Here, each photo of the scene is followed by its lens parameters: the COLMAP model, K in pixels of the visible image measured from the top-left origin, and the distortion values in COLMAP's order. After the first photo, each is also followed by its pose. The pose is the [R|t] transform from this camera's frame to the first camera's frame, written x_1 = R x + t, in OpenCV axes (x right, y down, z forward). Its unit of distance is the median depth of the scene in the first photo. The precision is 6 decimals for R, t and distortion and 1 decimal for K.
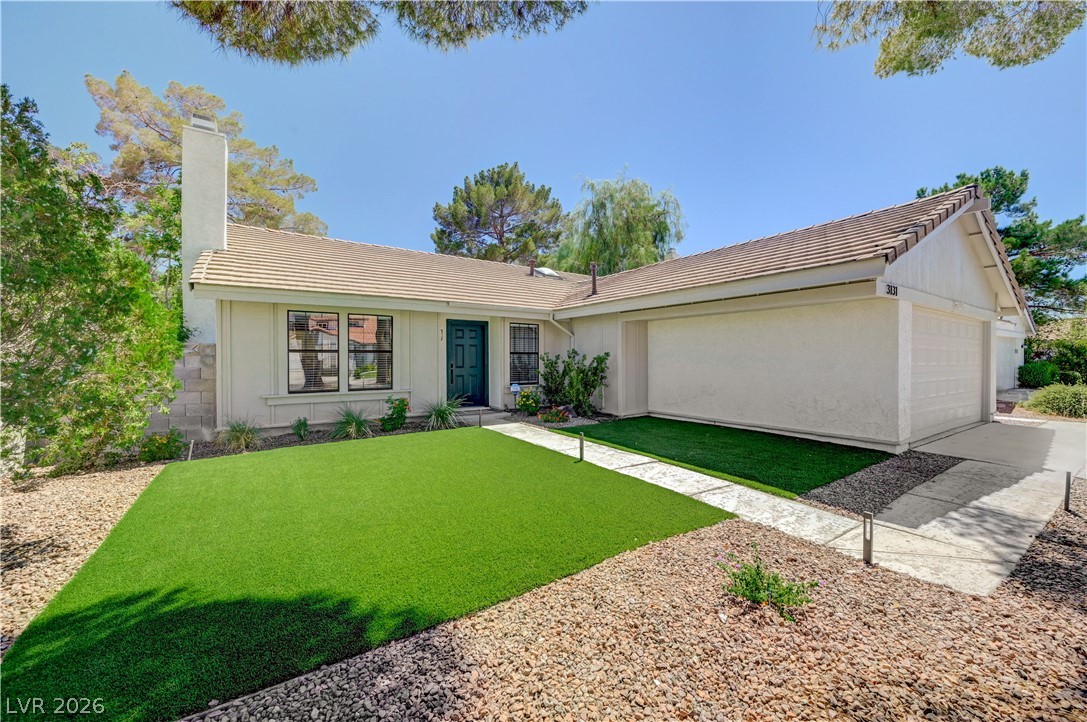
lens RADIAL K [[428.5, 0, 543.5], [0, 428.5, 361.0], [0, 0, 1]] dist [0.000752, 0.000015]
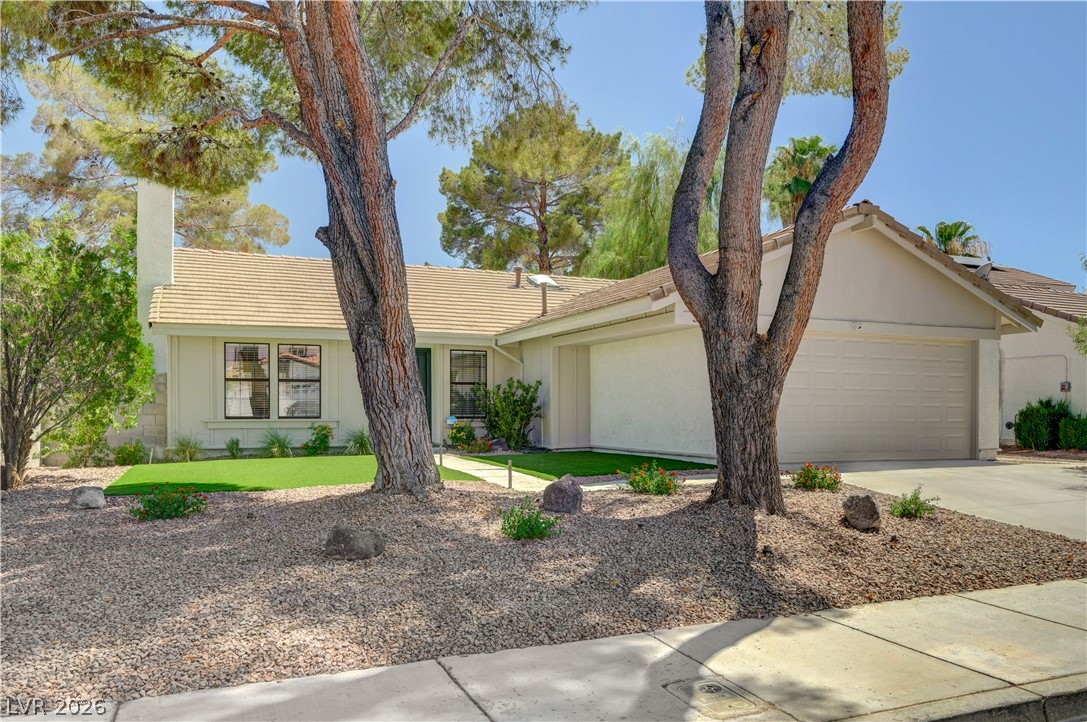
lens RADIAL K [[811.2, 0, 538.0], [0, 811.2, 412.3], [0, 0, 1]] dist [-0.004731, 0.002676]
pose [[0.980208, 0.000895, -0.197966, 0.526814], [-0.001581, 0.999993, -0.003309, 0.057817], [0.197962, 0.003557, 0.980203, -0.766224]]
